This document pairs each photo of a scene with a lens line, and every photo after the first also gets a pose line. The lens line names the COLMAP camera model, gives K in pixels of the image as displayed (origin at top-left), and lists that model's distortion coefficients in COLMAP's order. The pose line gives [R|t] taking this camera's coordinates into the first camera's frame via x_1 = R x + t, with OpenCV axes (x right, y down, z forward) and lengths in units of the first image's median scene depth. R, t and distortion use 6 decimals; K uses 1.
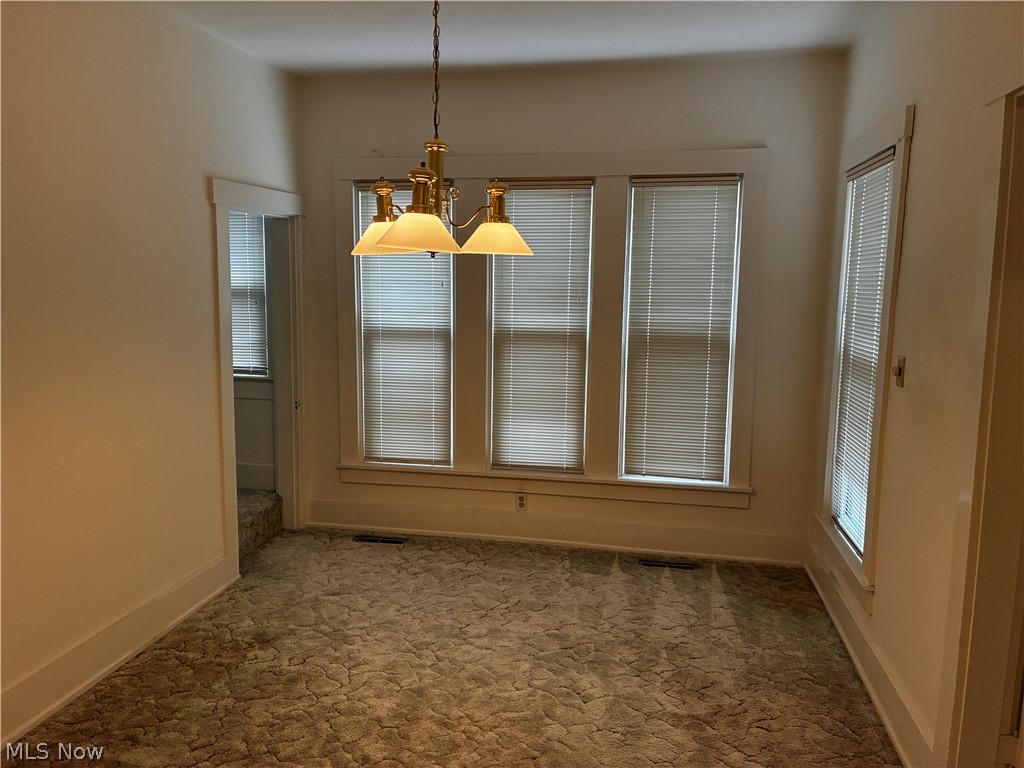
lens RADIAL K [[772.3, 0, 513.5], [0, 772.3, 383.4], [0, 0, 1]] dist [0.028733, -0.019626]
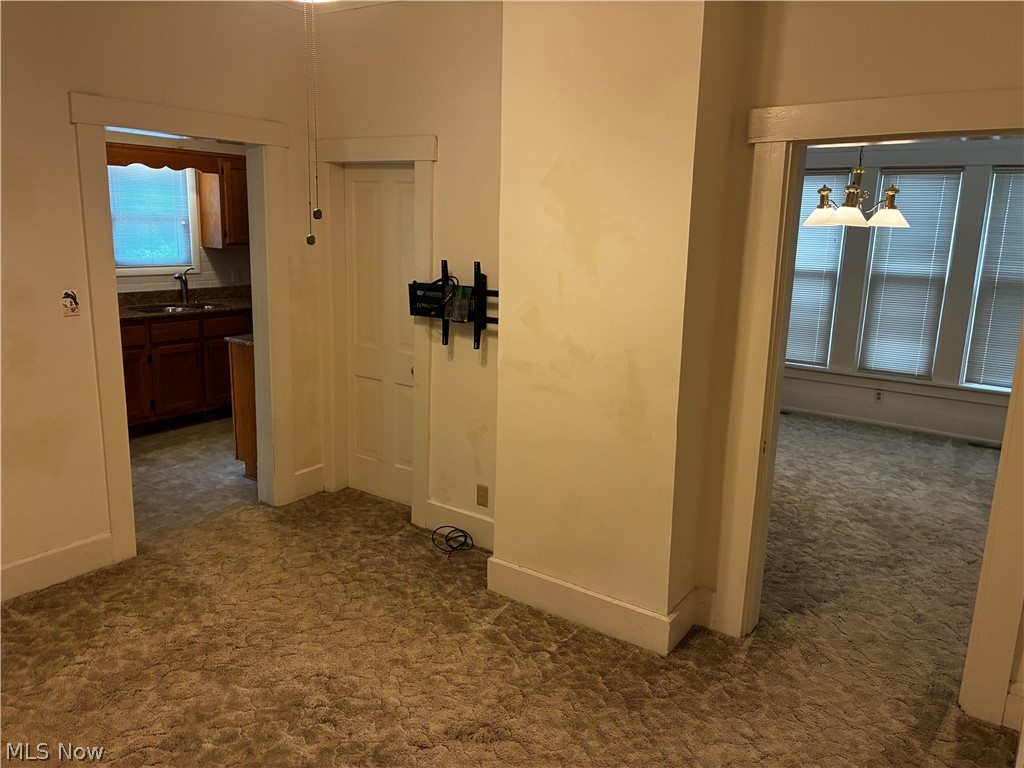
lens RADIAL K [[772.3, 0, 507.3], [0, 772.3, 381.0], [0, 0, 1]] dist [0.028733, -0.019626]
pose [[0.904948, 0.099680, -0.413682, -0.021945], [-0.074759, 0.994298, 0.076045, 0.074881], [0.418903, -0.037890, 0.907240, -0.635240]]
